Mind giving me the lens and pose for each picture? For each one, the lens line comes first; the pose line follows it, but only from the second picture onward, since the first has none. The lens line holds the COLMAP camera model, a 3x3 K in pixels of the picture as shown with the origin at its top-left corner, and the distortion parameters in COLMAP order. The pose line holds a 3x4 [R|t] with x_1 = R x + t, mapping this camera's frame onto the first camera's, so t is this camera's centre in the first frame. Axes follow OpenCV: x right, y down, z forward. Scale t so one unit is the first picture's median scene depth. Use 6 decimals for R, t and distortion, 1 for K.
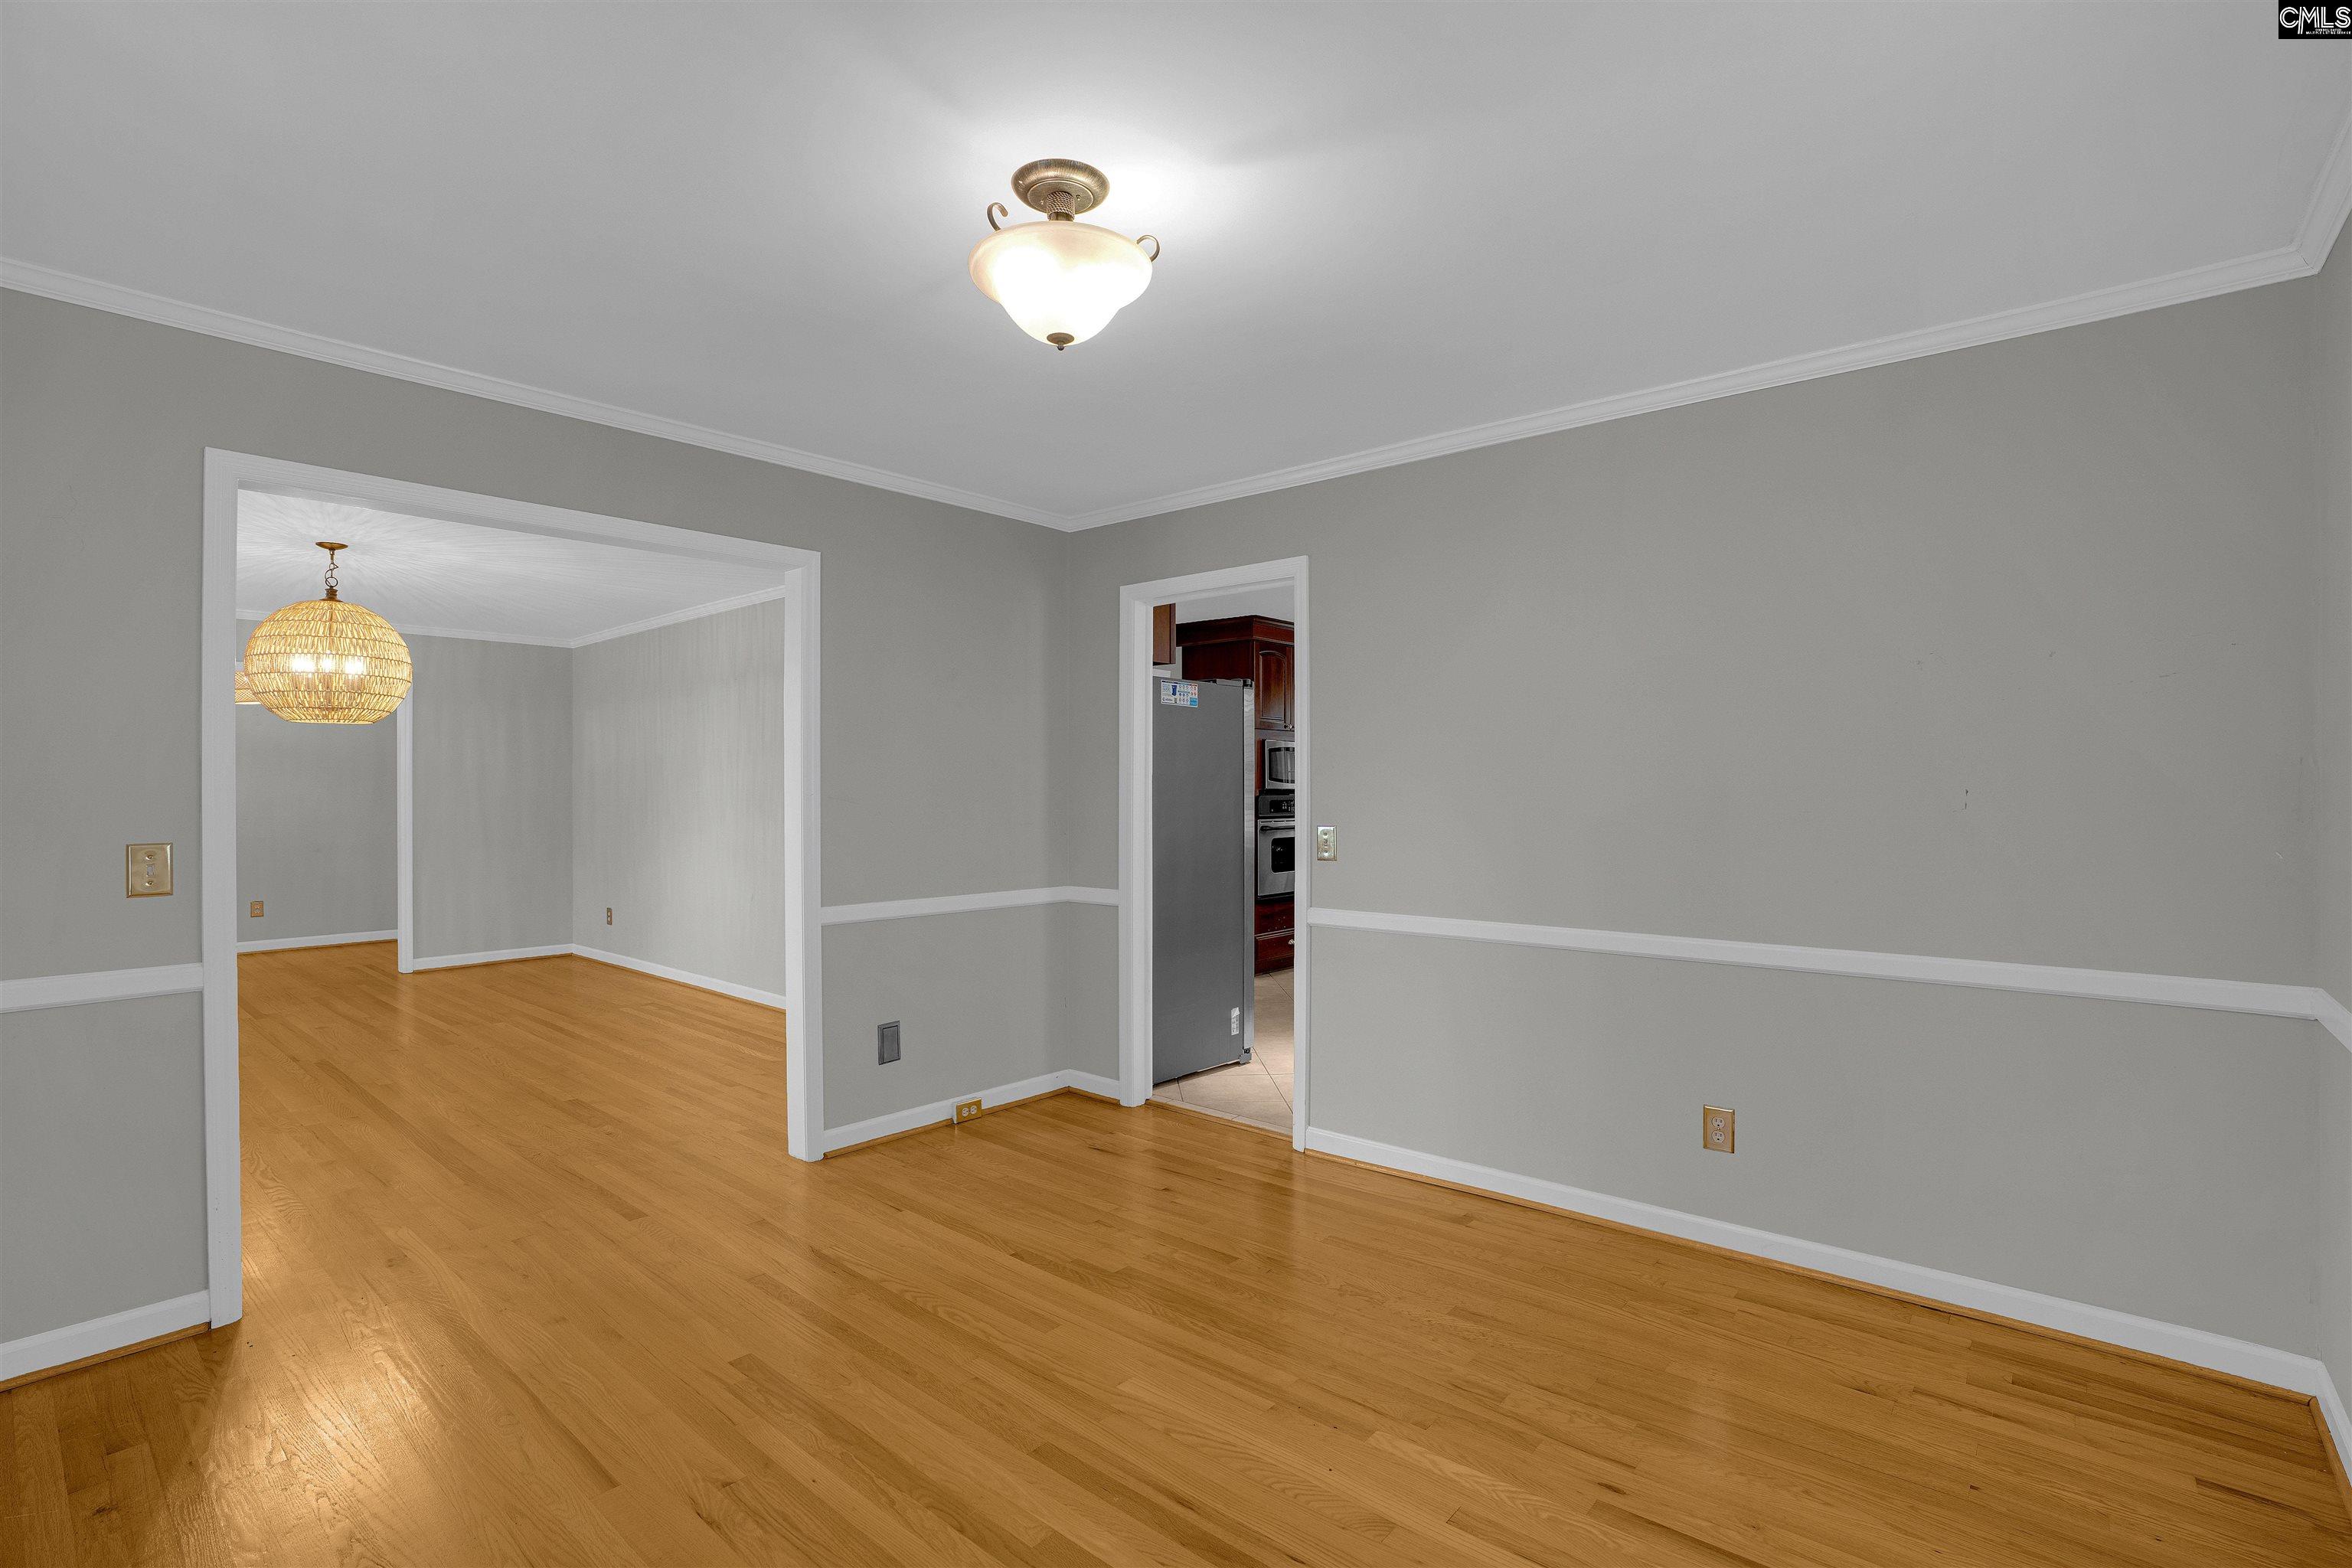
lens RADIAL K [[1089.5, 0, 1175.4], [0, 1089.5, 785.4], [0, 0, 1]] dist [-0.047383, 0.002730]
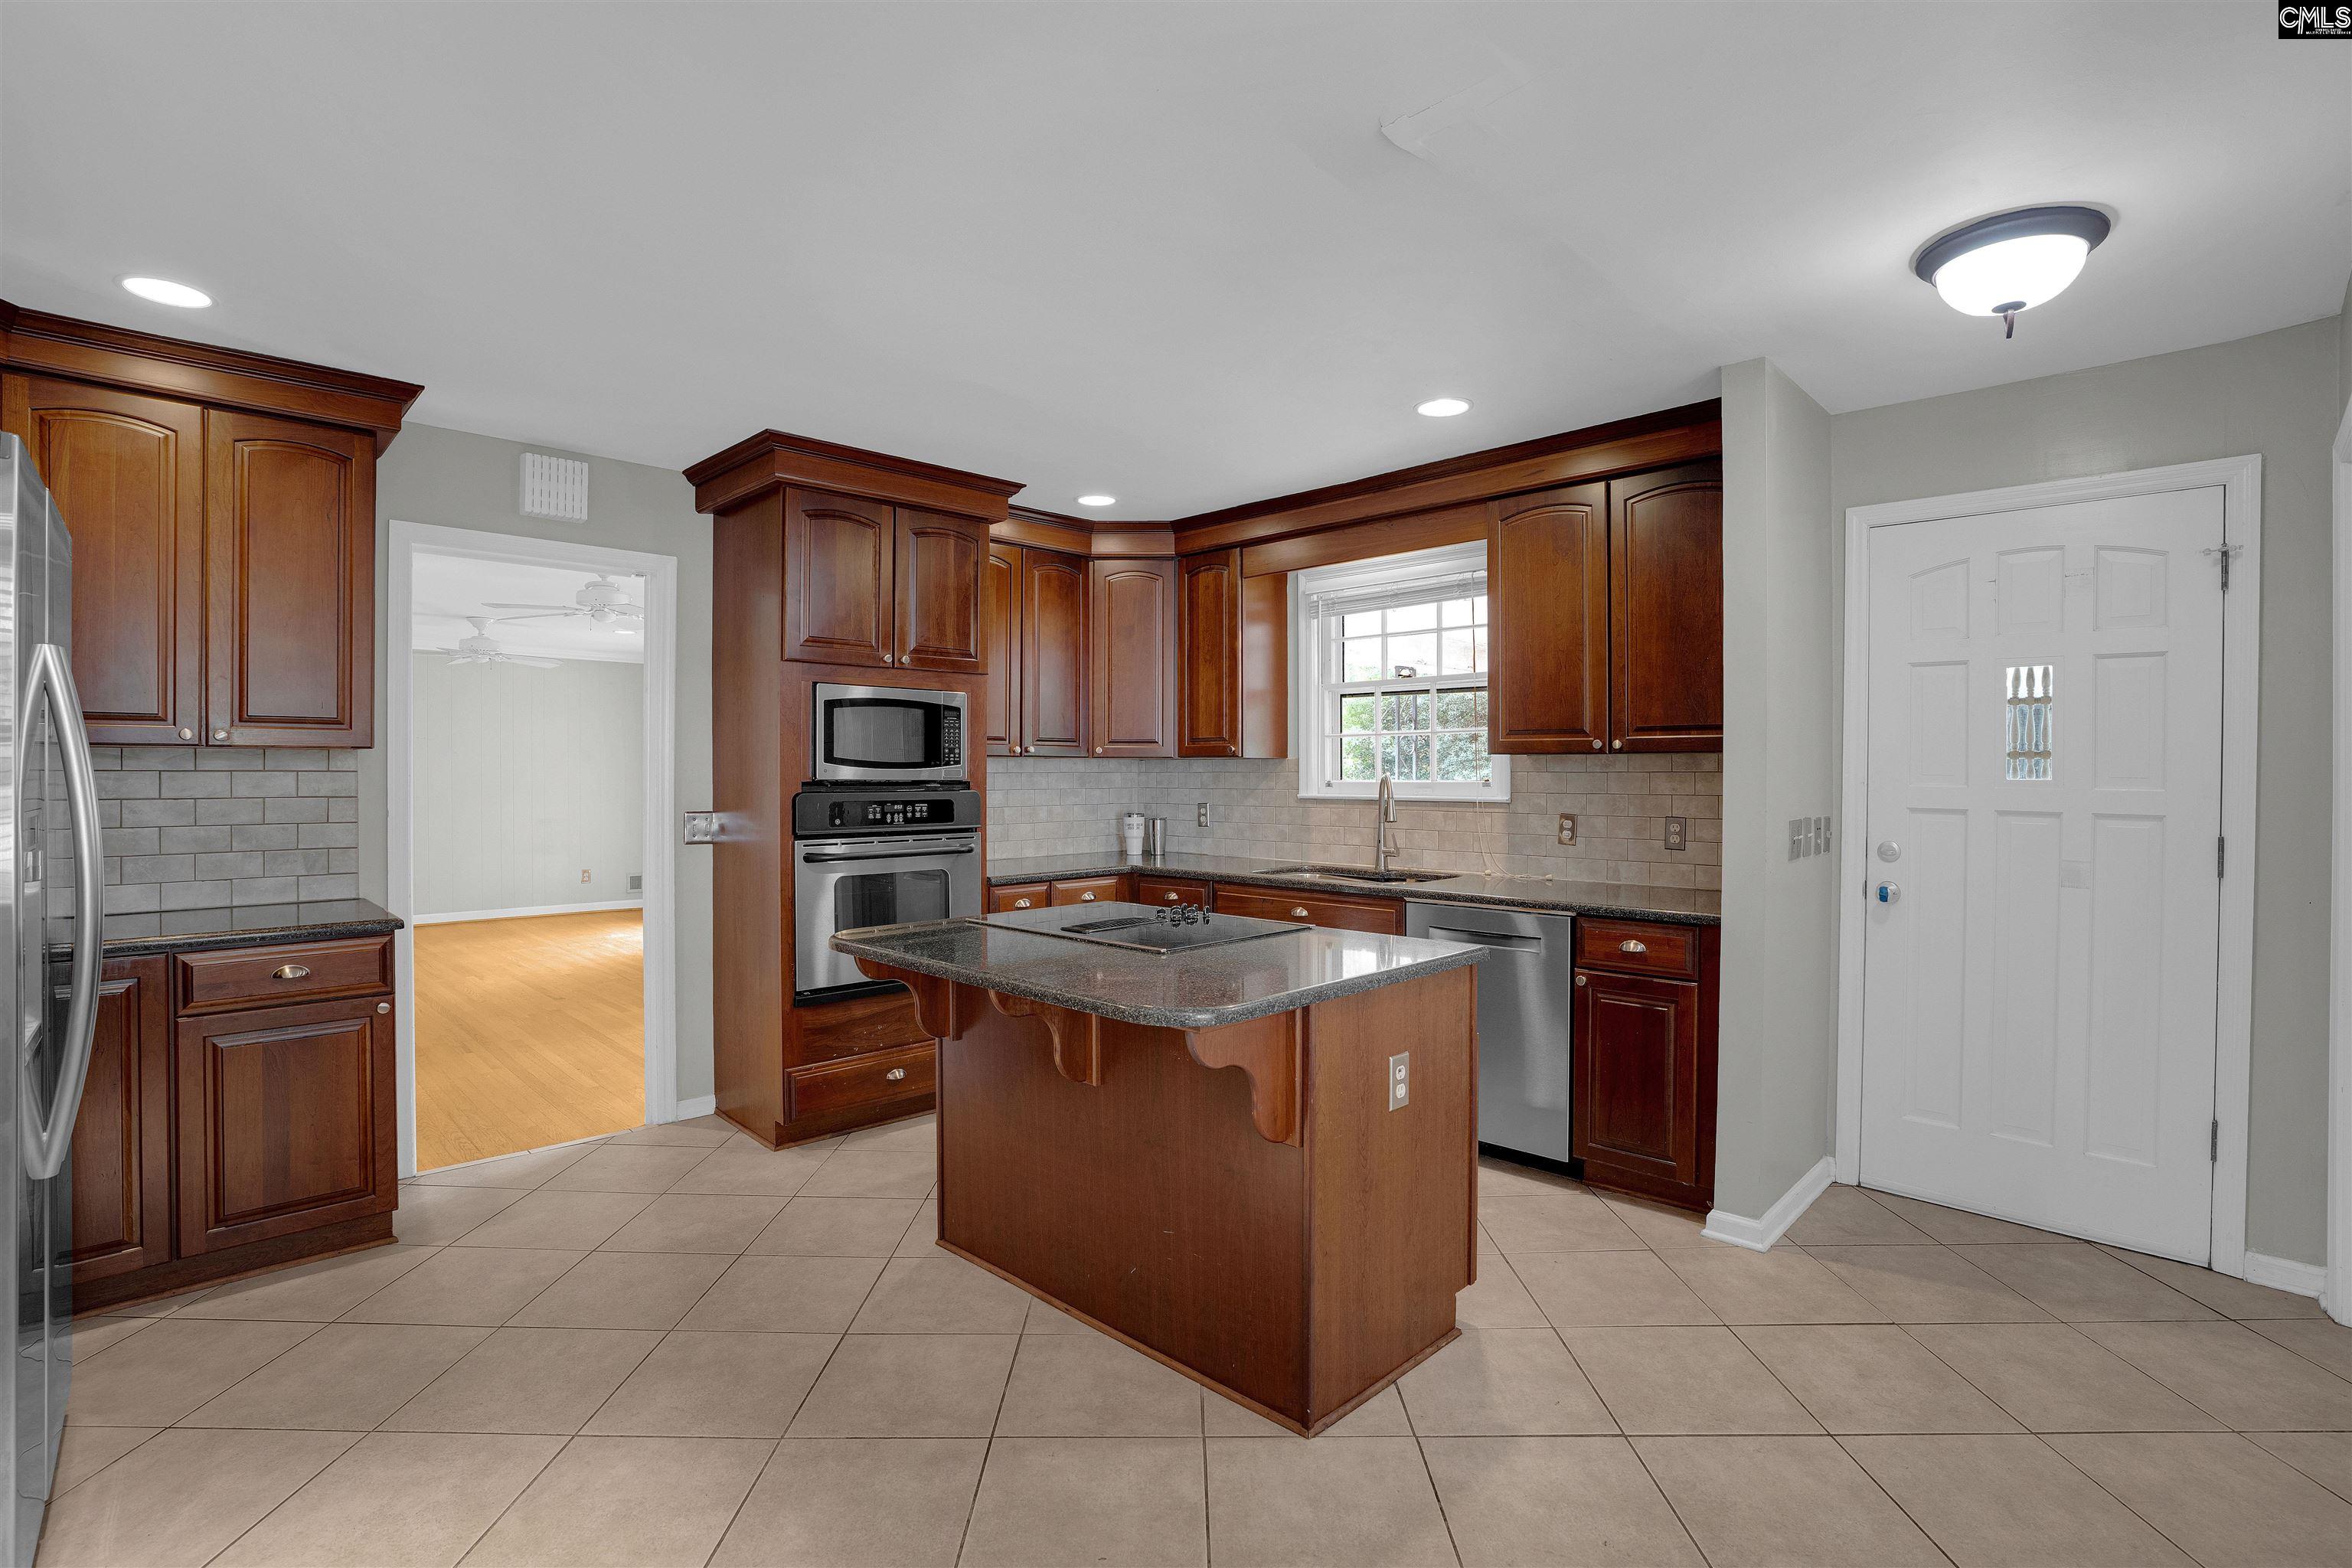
lens RADIAL K [[1089.5, 0, 1164.3], [0, 1089.5, 776.4], [0, 0, 1]] dist [-0.047383, 0.002730]
pose [[0.997063, 0.001509, -0.076575, 0.284885], [-0.001003, 0.999977, 0.006652, -0.001791], [0.076584, -0.006556, 0.997042, 0.509657]]
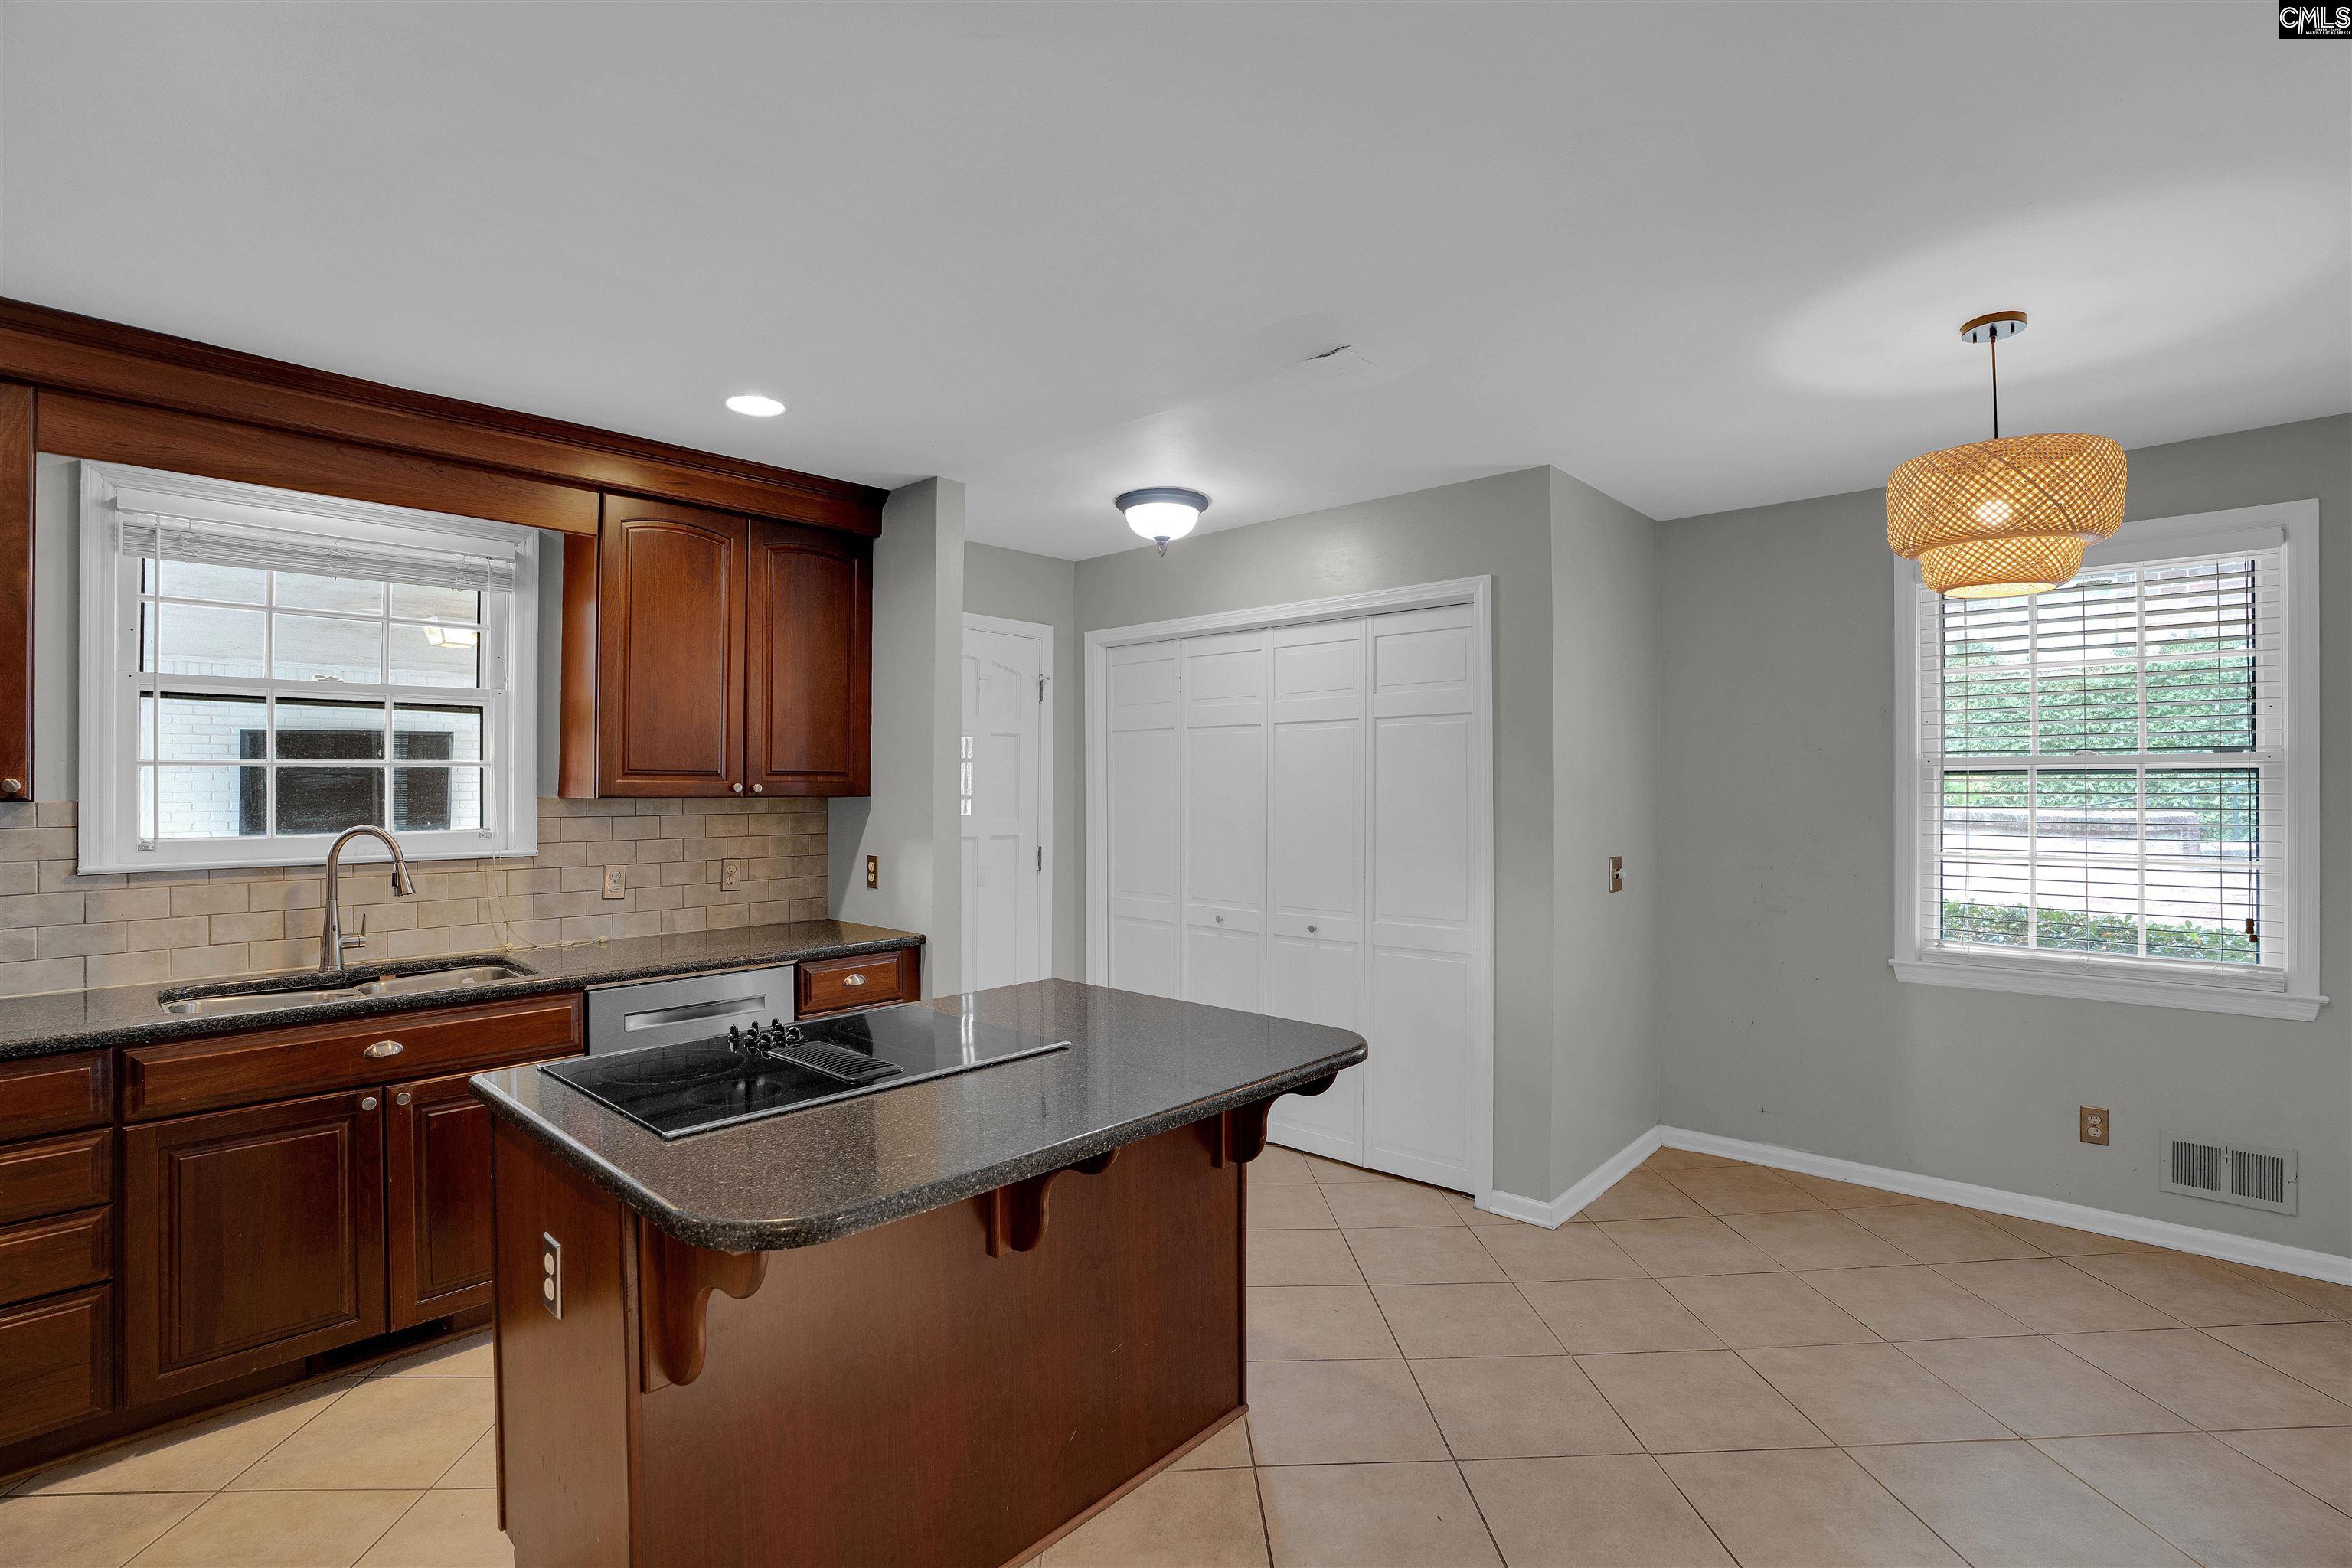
lens RADIAL K [[1089.5, 0, 1170.2], [0, 1089.5, 789.4], [0, 0, 1]] dist [-0.047383, 0.002730]
pose [[0.027660, -0.000943, 0.999617, -0.001459], [0.000777, 0.999999, 0.000922, -0.011973], [-0.999617, 0.000752, 0.027661, 0.786608]]
